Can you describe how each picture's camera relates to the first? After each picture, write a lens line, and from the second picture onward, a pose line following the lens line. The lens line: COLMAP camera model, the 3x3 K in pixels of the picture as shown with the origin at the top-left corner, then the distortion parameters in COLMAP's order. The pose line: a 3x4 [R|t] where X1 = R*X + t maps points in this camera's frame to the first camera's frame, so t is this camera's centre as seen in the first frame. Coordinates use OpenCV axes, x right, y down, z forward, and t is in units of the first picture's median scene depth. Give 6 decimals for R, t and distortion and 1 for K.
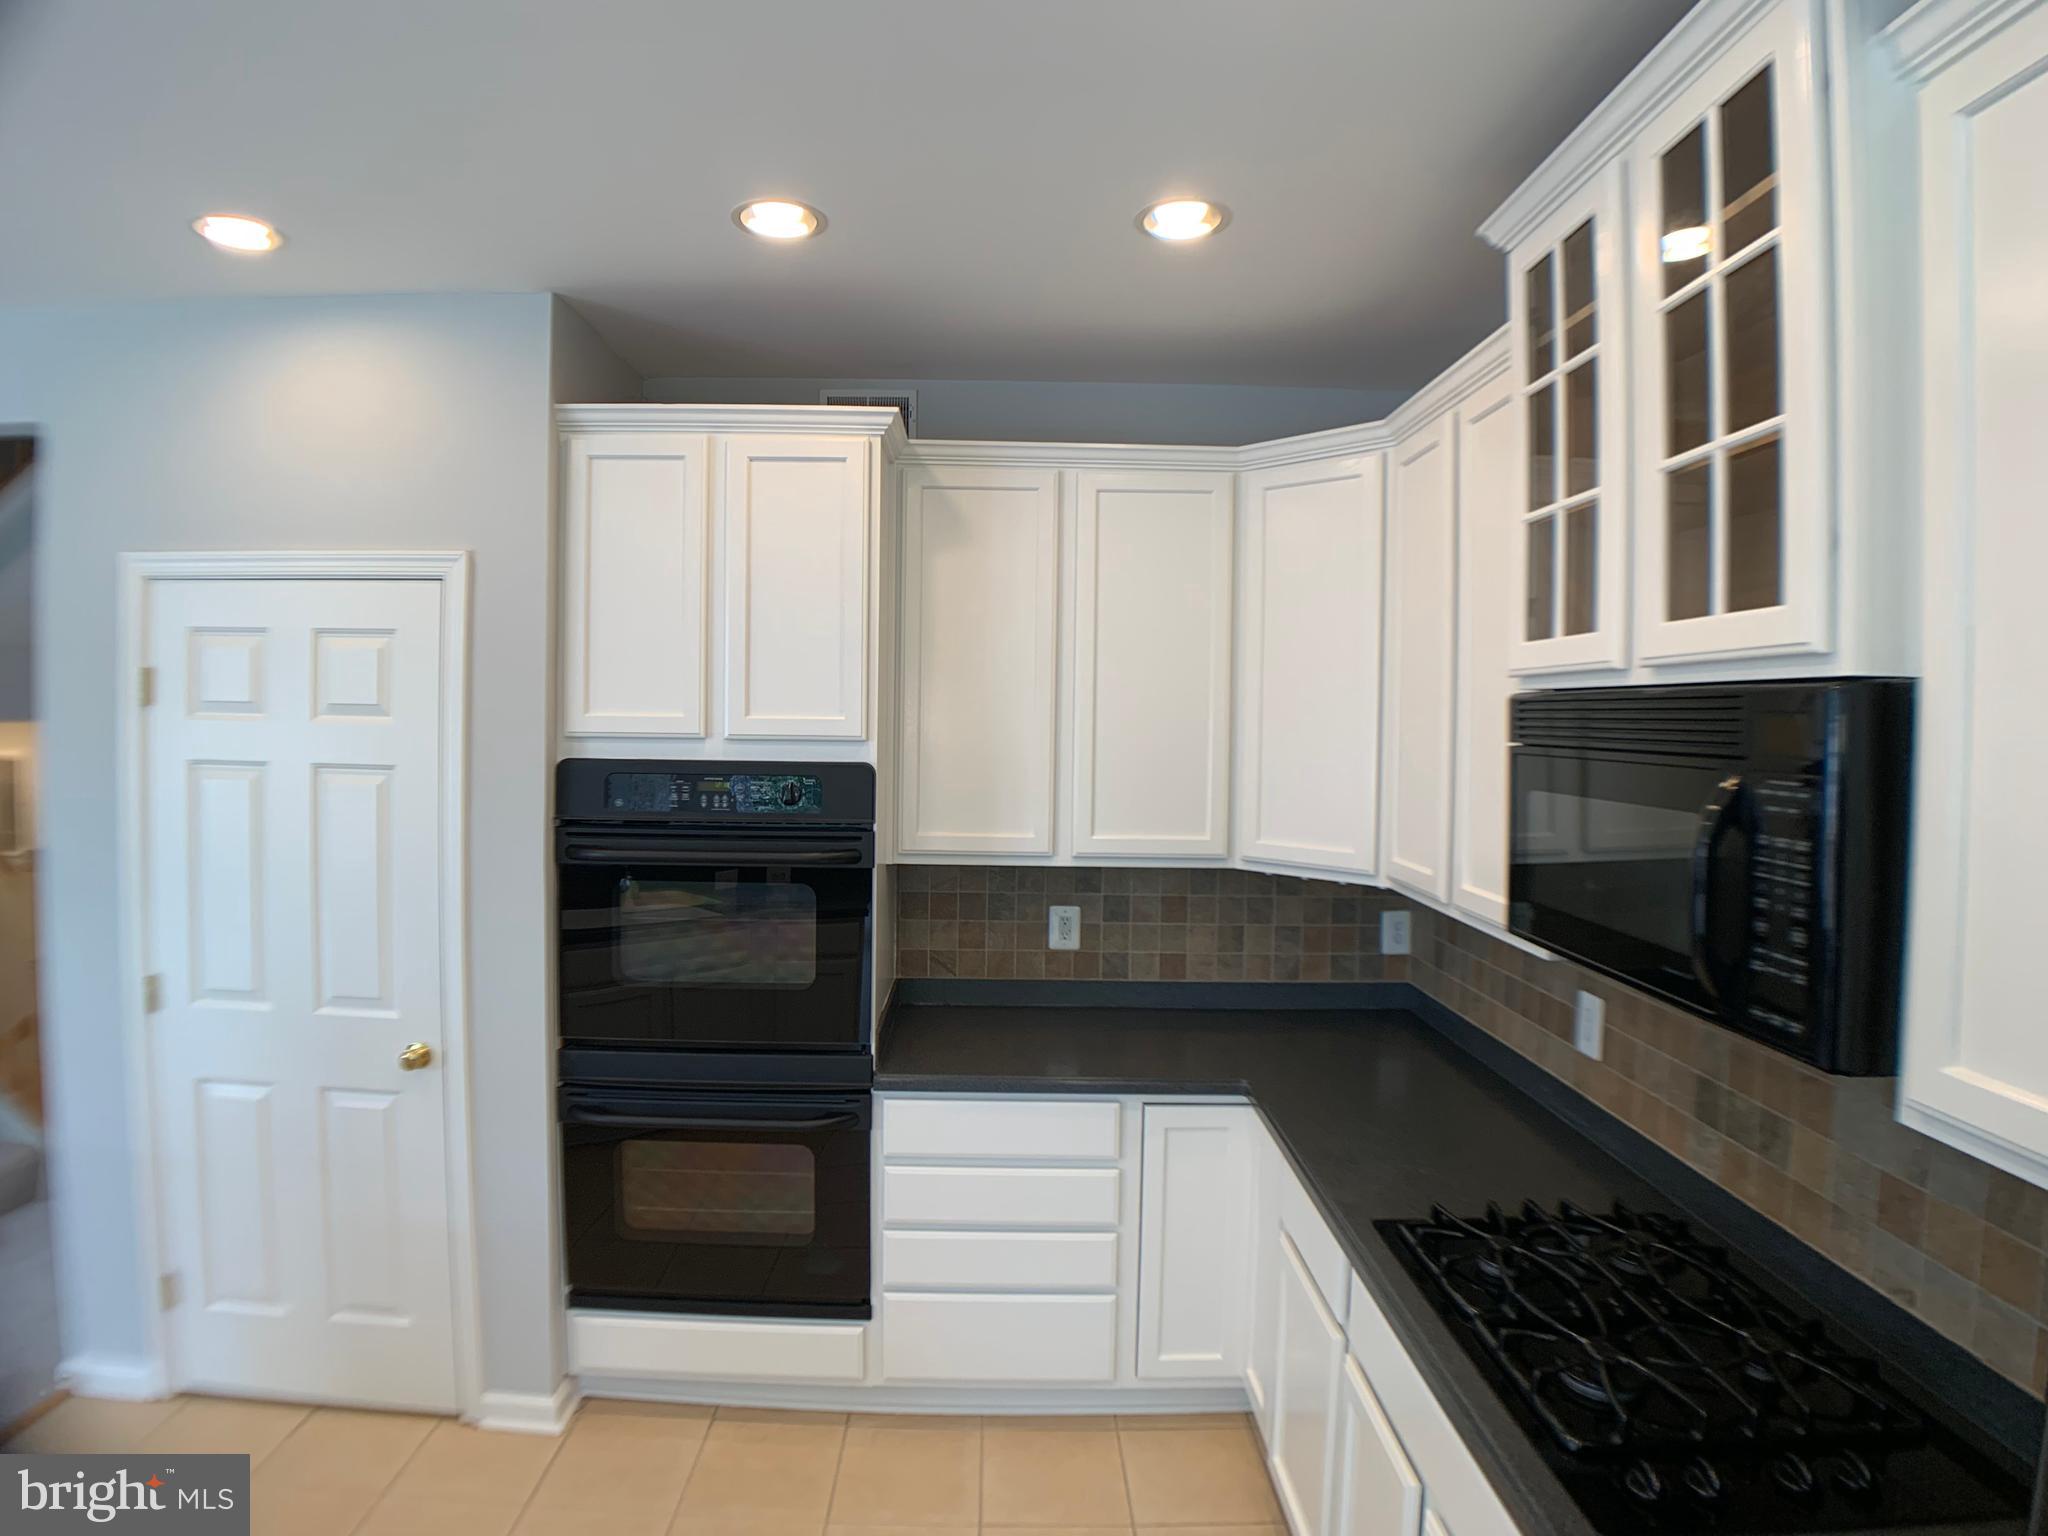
lens RADIAL K [[1105.9, 0, 1006.2], [0, 1105.9, 742.6], [0, 0, 1]] dist [-0.070221, 0.001885]
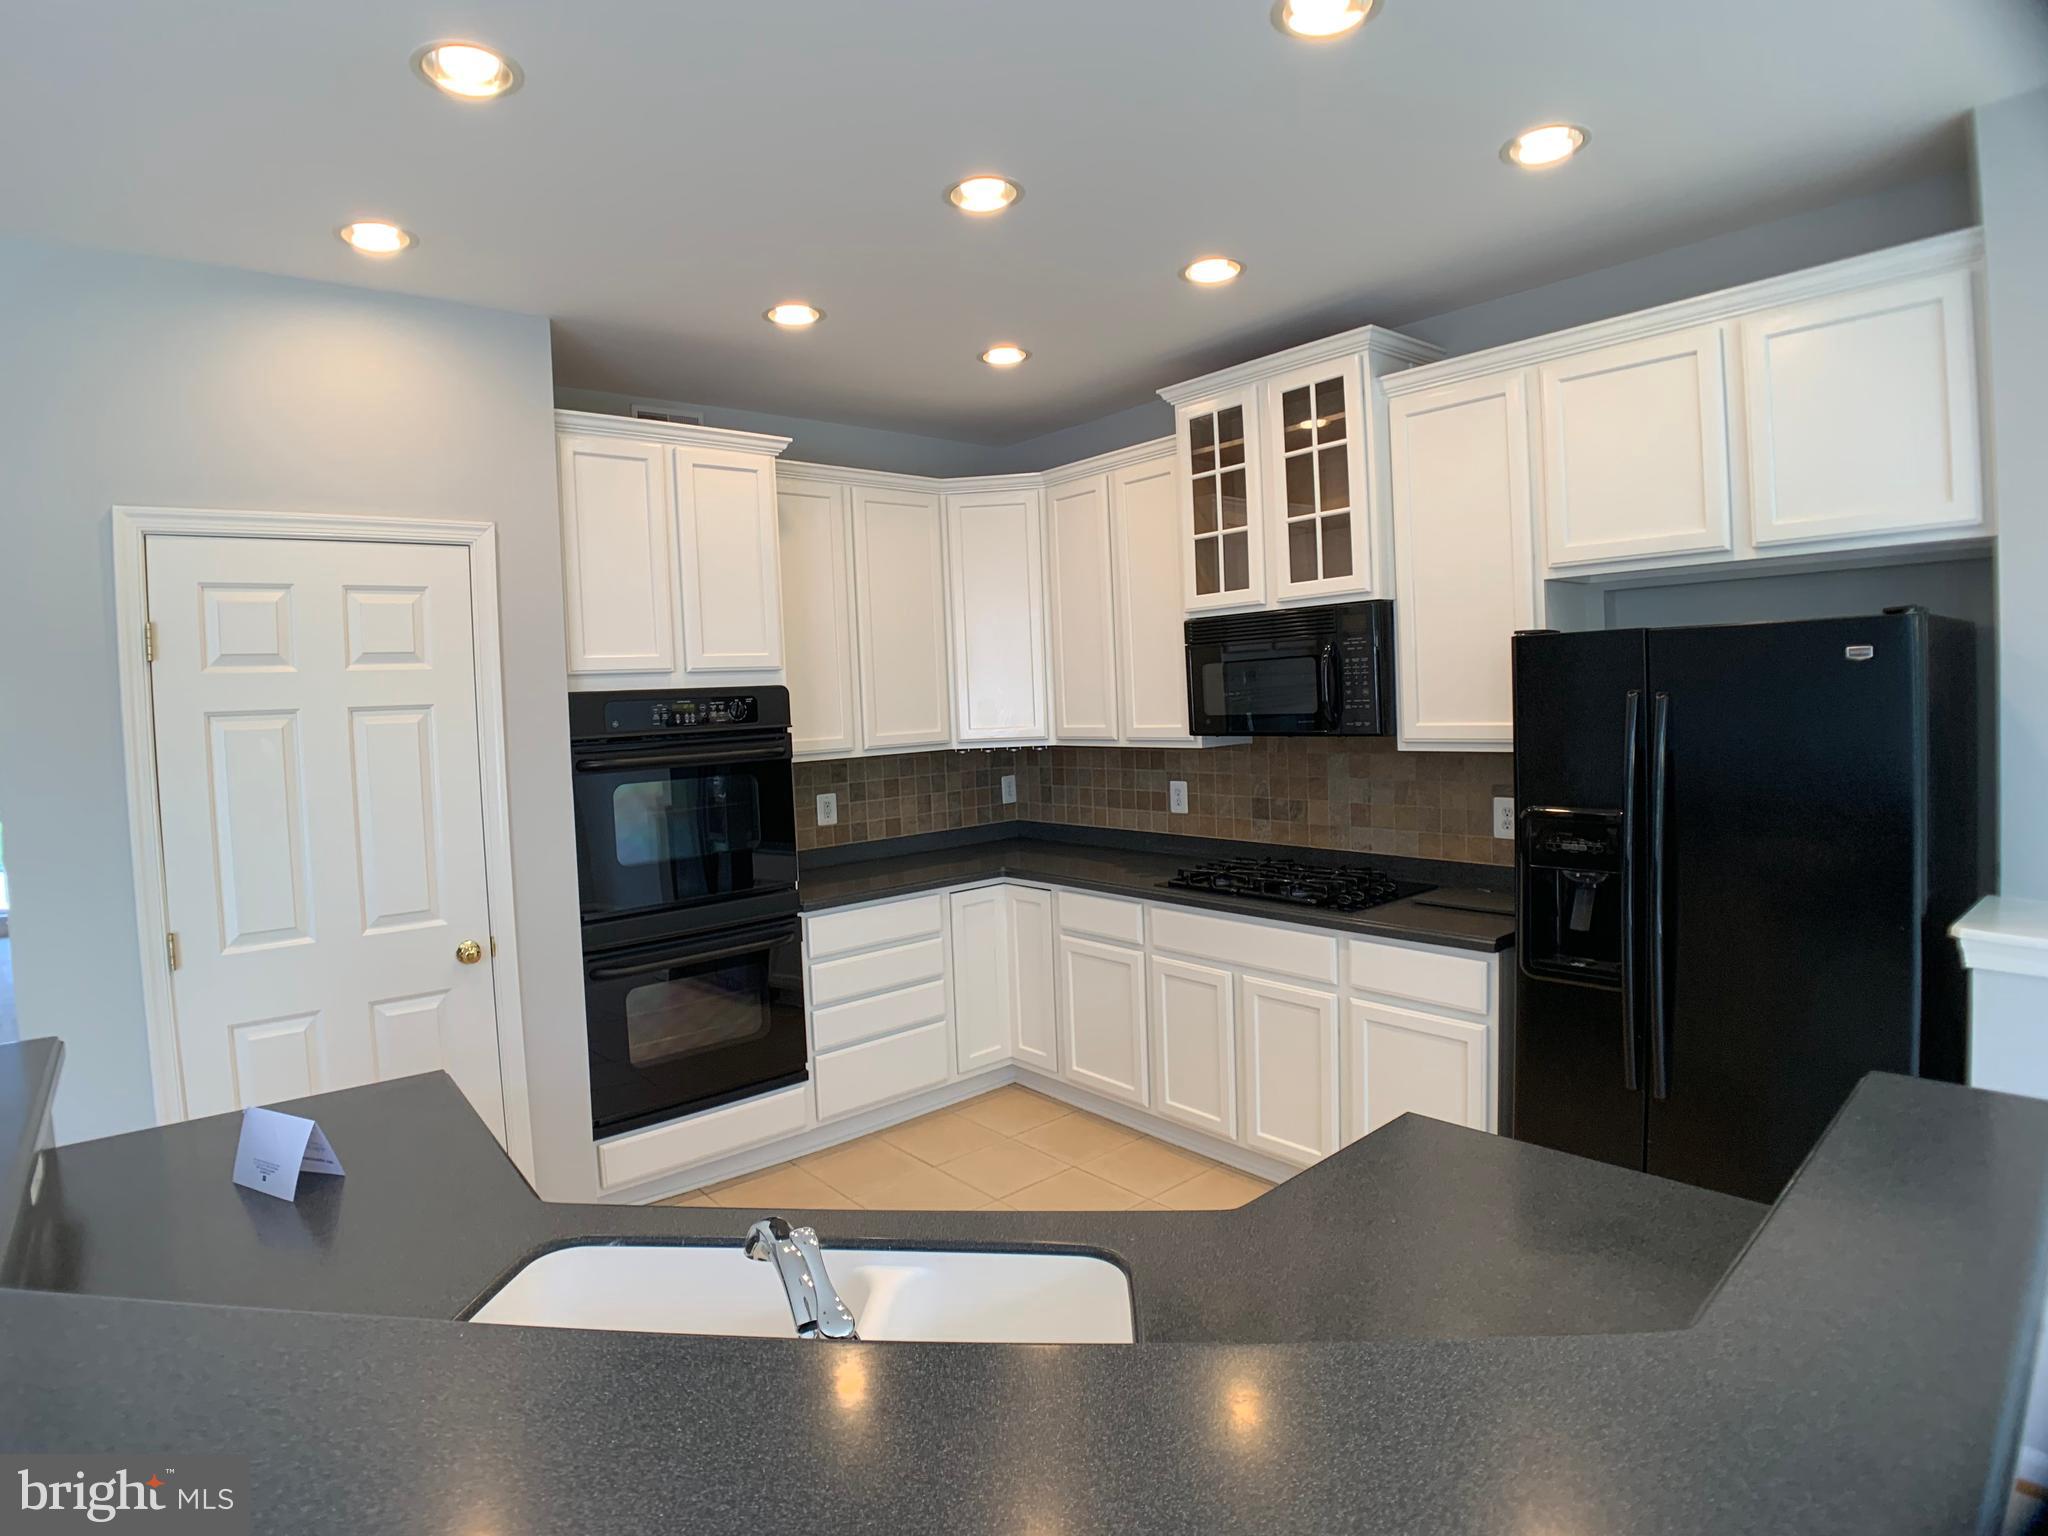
lens RADIAL K [[1105.9, 0, 1006.2], [0, 1105.9, 742.6], [0, 0, 1]] dist [-0.070221, 0.001885]
pose [[0.762521, -0.076661, 0.642406, -0.836336], [0.072798, 0.996816, 0.032545, 0.067704], [-0.642855, 0.021950, 0.765673, -0.277772]]
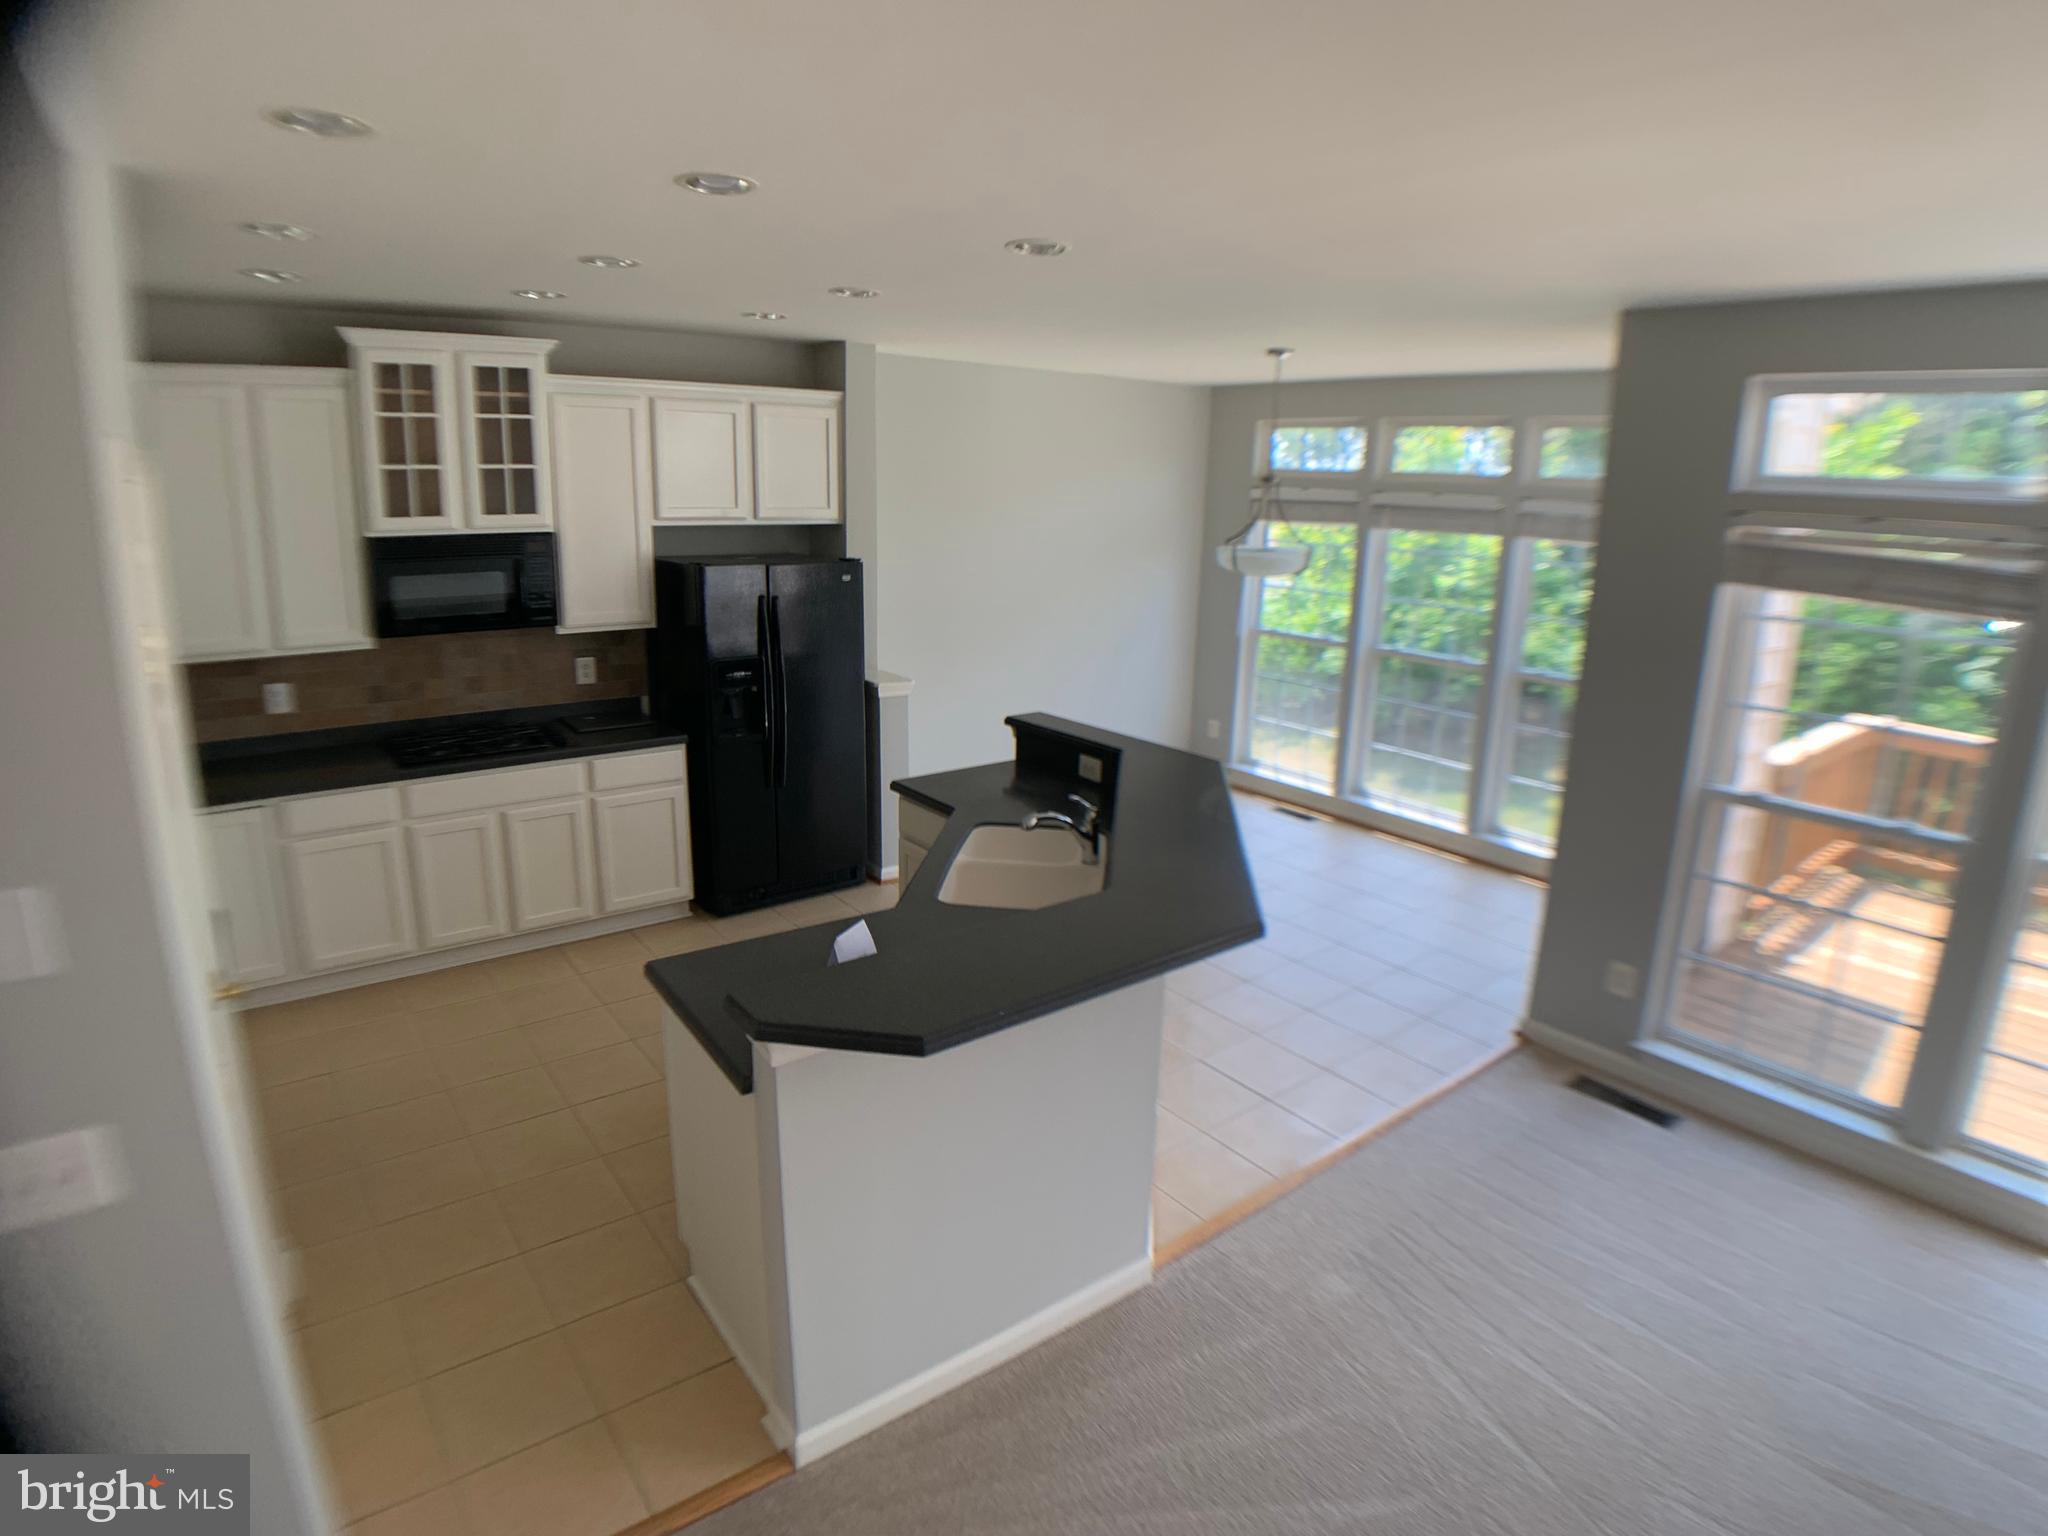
lens RADIAL K [[1105.9, 0, 1006.2], [0, 1105.9, 742.6], [0, 0, 1]] dist [-0.070221, 0.001885]
pose [[-0.606009, -0.212545, 0.766536, -1.636147], [-0.007324, 0.965092, 0.261810, -0.172575], [-0.795424, 0.153045, -0.586411, 0.958931]]
